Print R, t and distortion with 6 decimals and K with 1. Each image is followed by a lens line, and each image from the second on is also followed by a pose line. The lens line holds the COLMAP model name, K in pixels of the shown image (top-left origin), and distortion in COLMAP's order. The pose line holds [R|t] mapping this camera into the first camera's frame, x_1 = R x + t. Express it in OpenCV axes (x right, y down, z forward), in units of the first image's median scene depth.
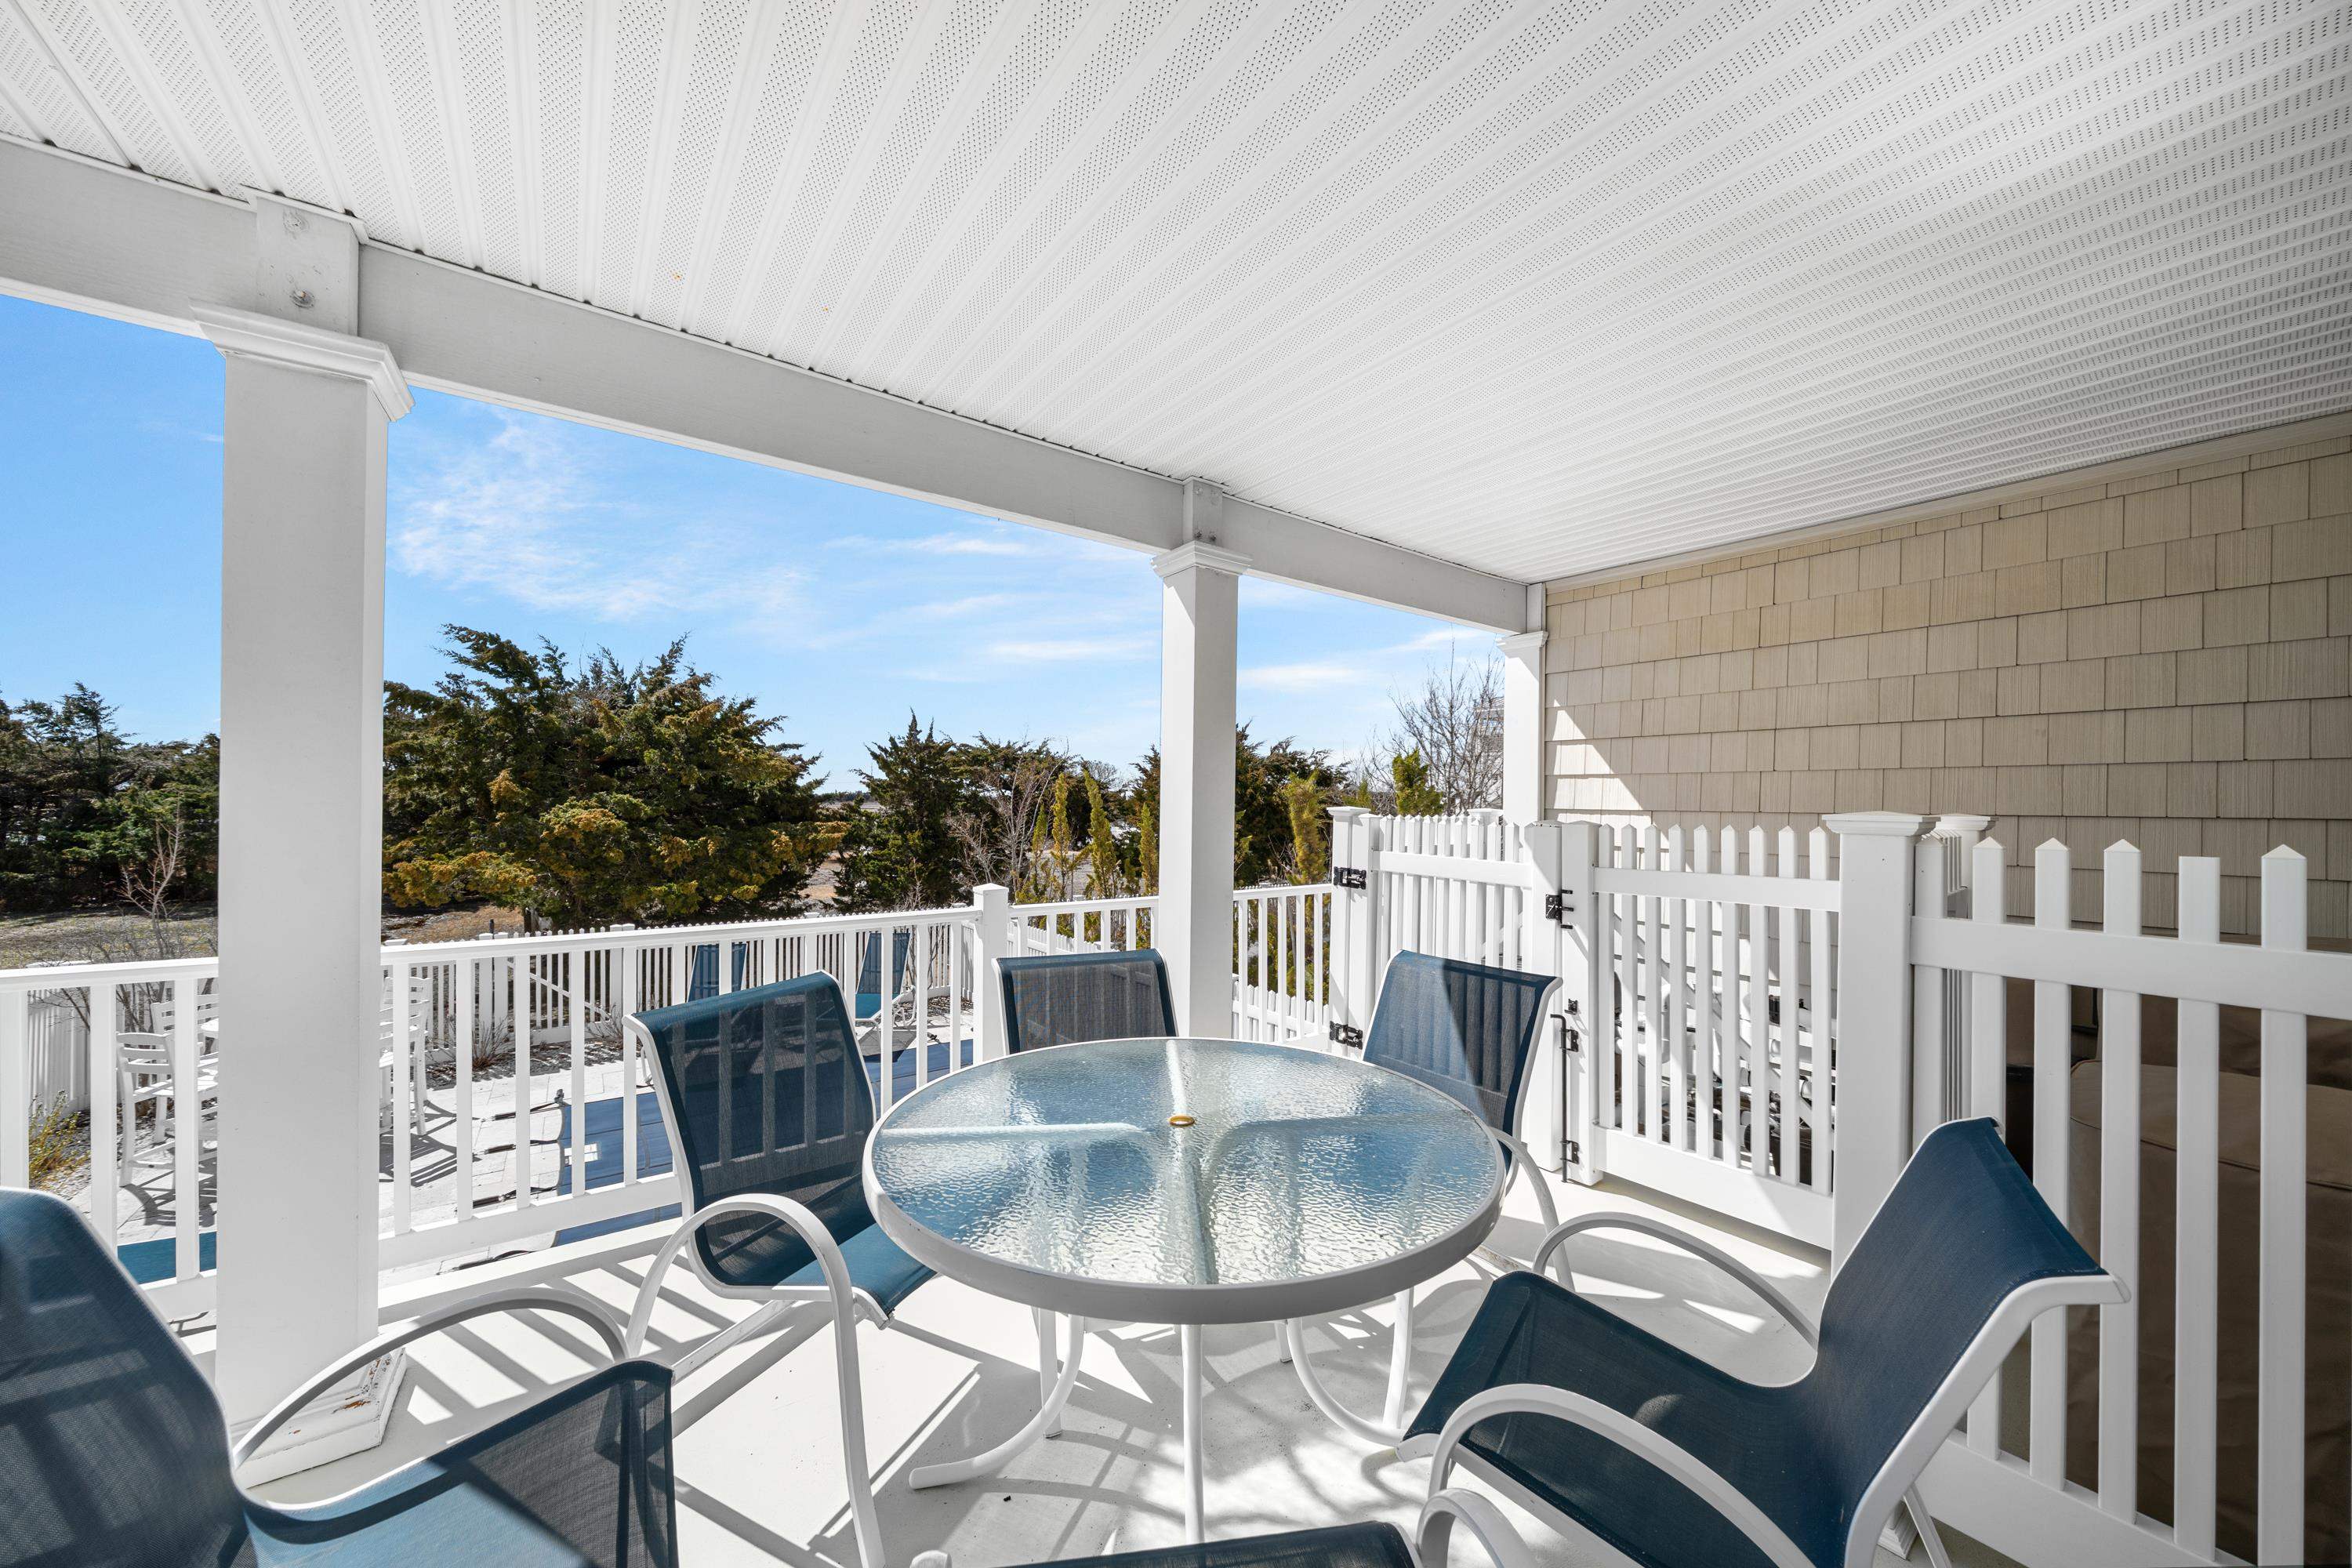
lens RADIAL K [[811.8, 0, 1171.6], [0, 811.8, 815.7], [0, 0, 1]] dist [-0.001294, -0.000072]
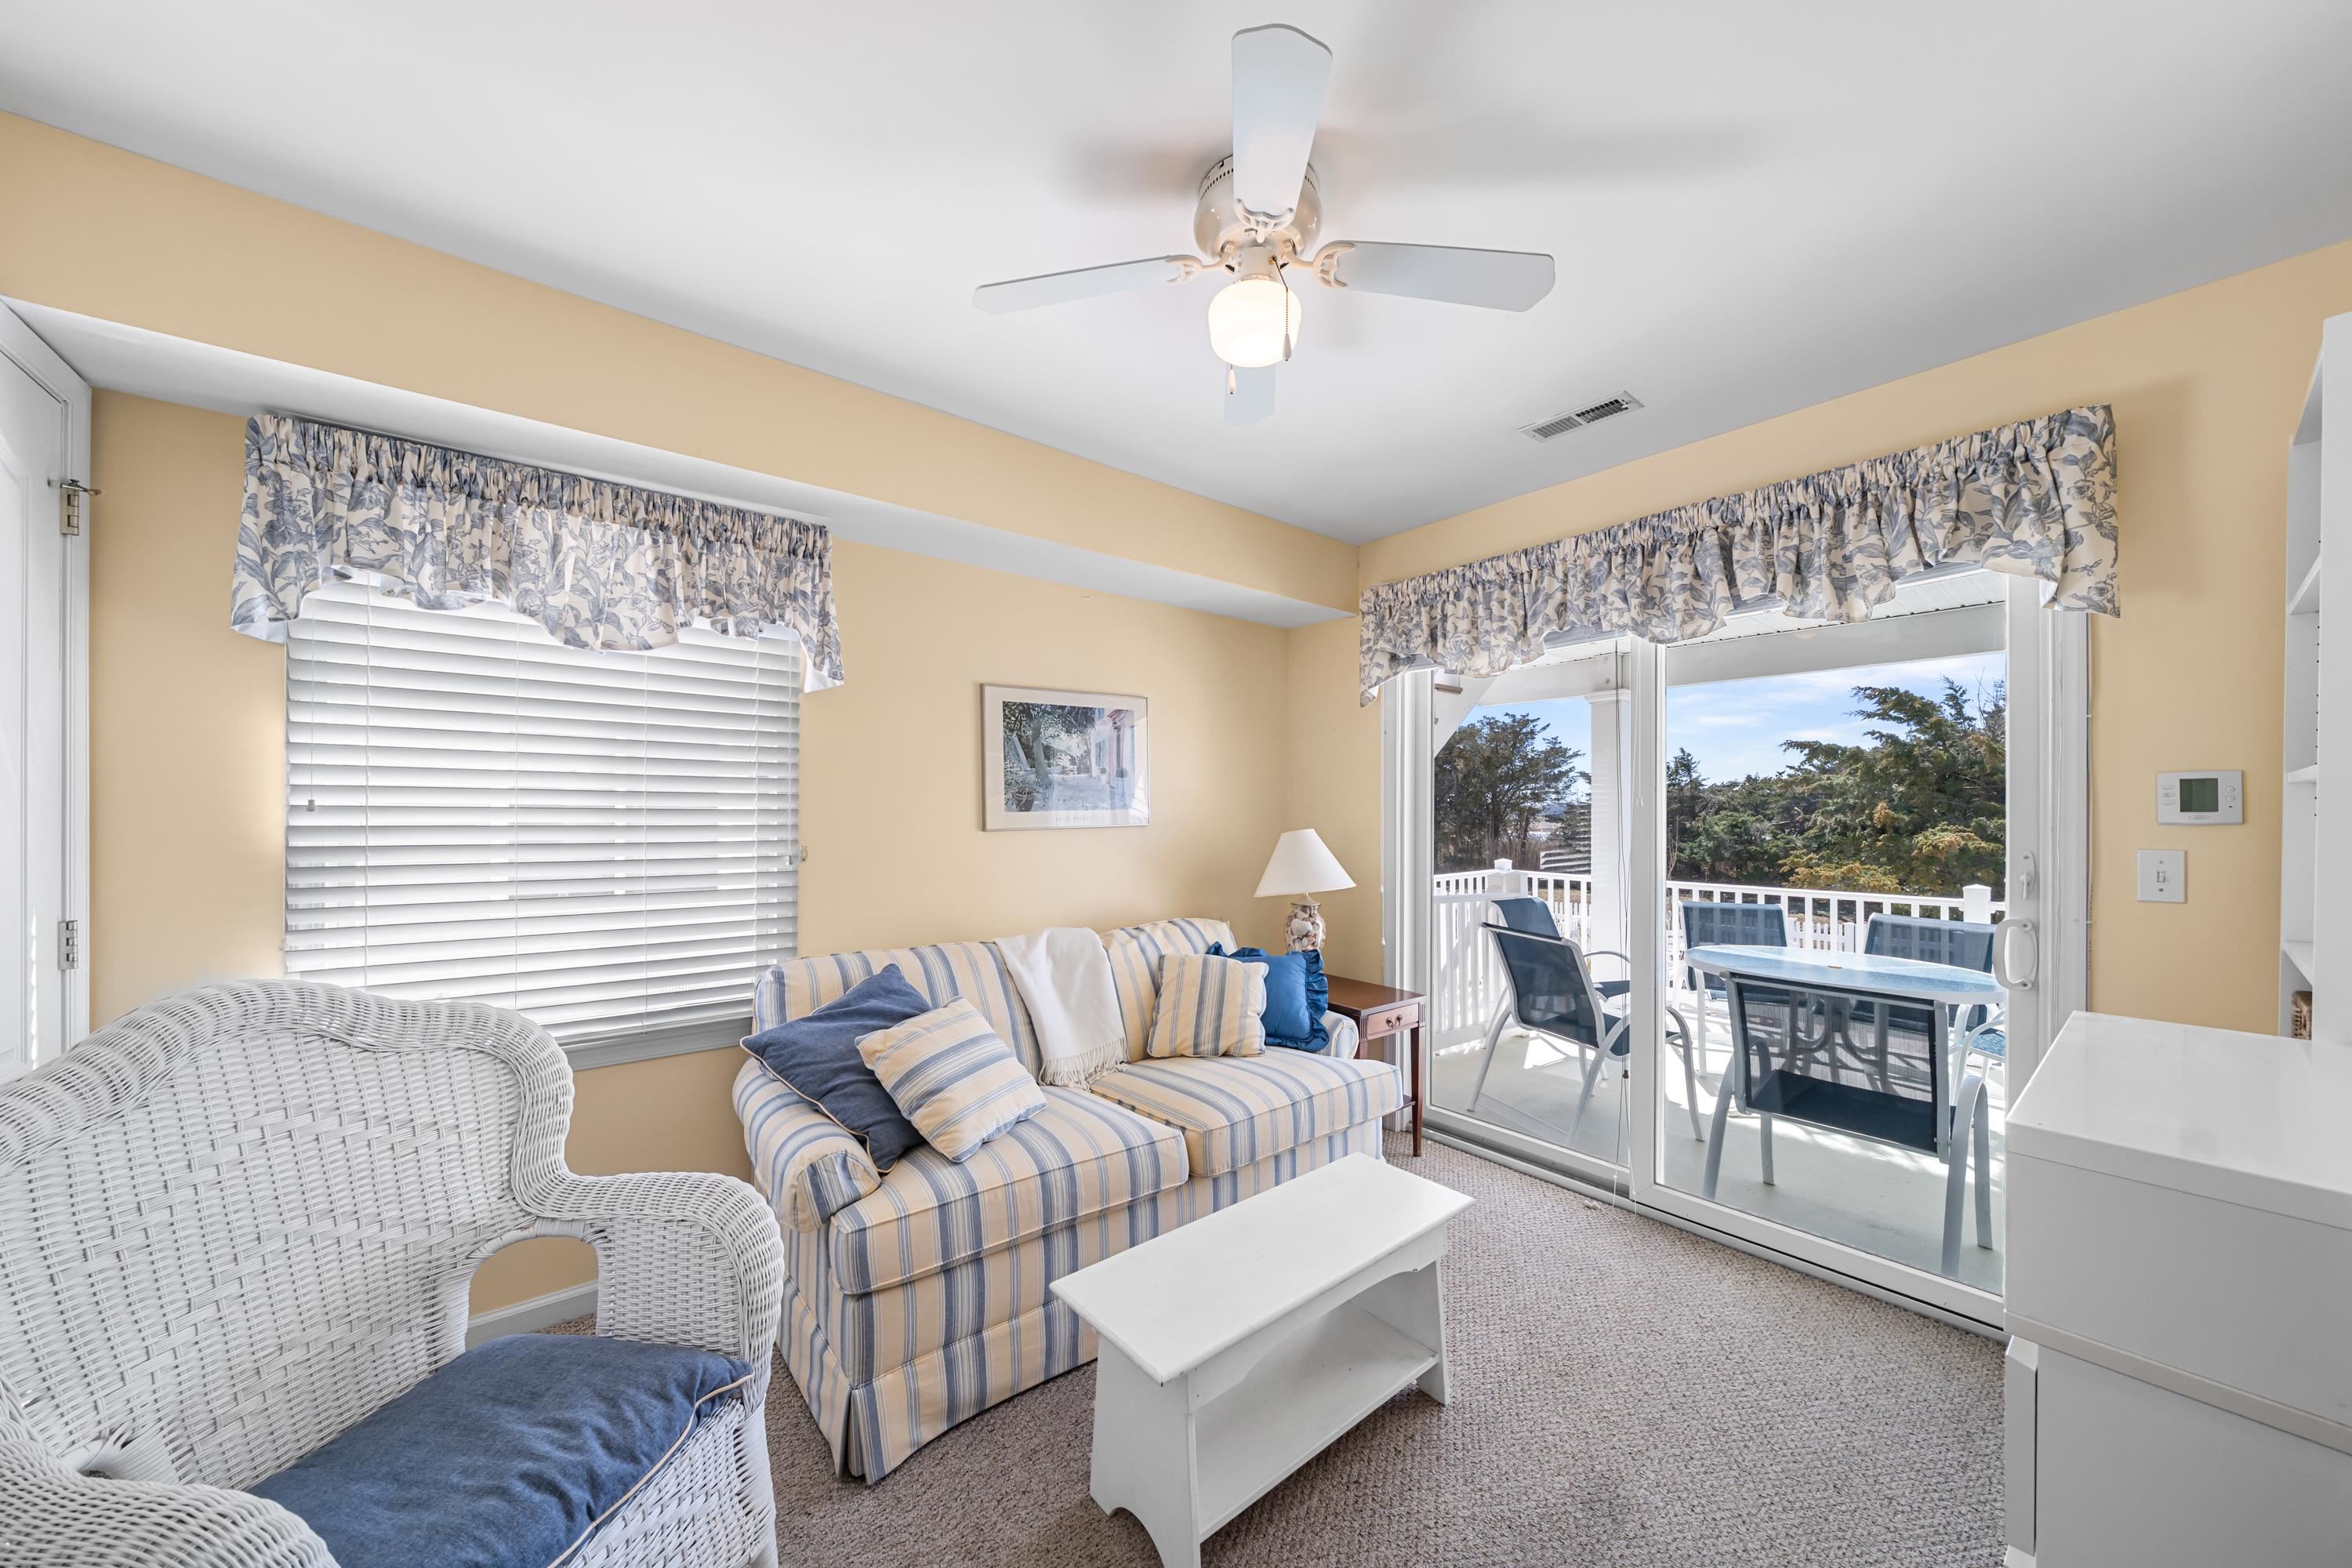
lens RADIAL K [[815.6, 0, 1173.6], [0, 815.6, 831.7], [0, 0, 1]] dist [0.000875, 0.000112]
pose [[0.057977, 0.012584, -0.998239, 0.324718], [-0.016580, 0.999795, 0.011641, -0.004609], [0.998180, 0.015876, 0.058174, -0.147605]]
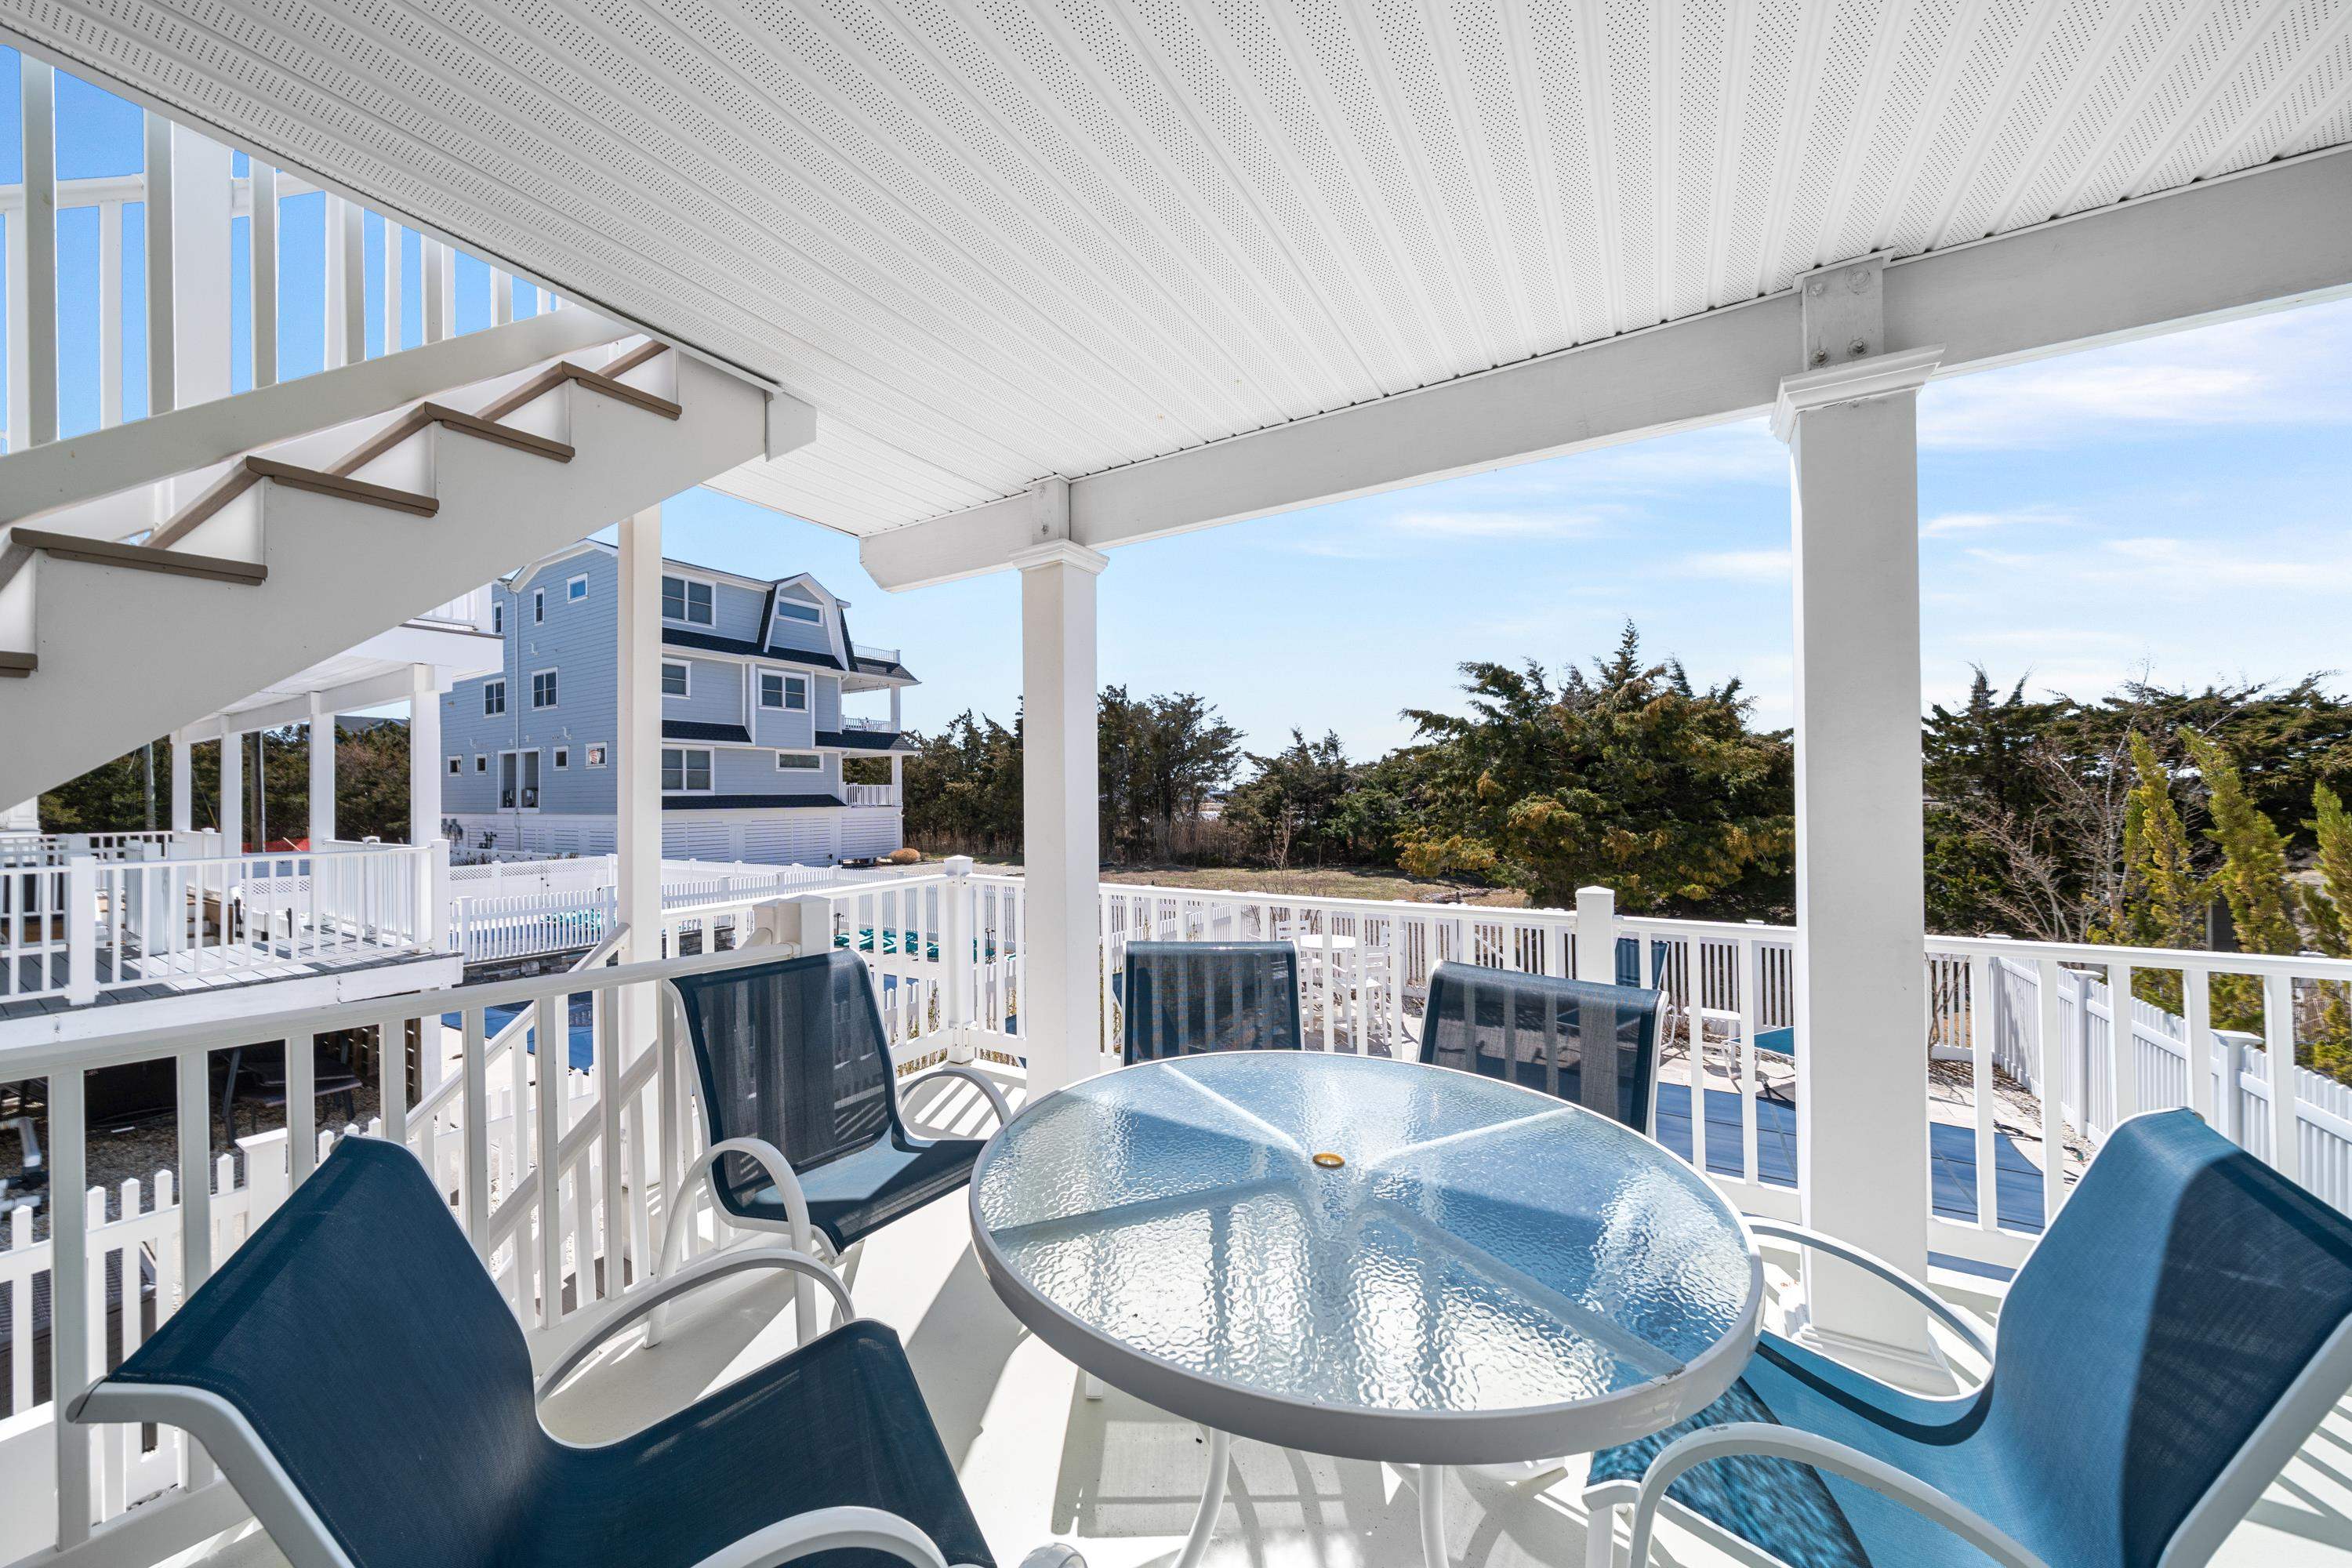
lens RADIAL K [[811.8, 0, 1171.6], [0, 811.8, 815.7], [0, 0, 1]] dist [-0.001294, -0.000072]
pose [[0.392316, 0.007387, -0.919801, 0.104324], [-0.000447, 0.999969, 0.007840, 0.000717], [0.919830, -0.002665, 0.392307, 0.073694]]
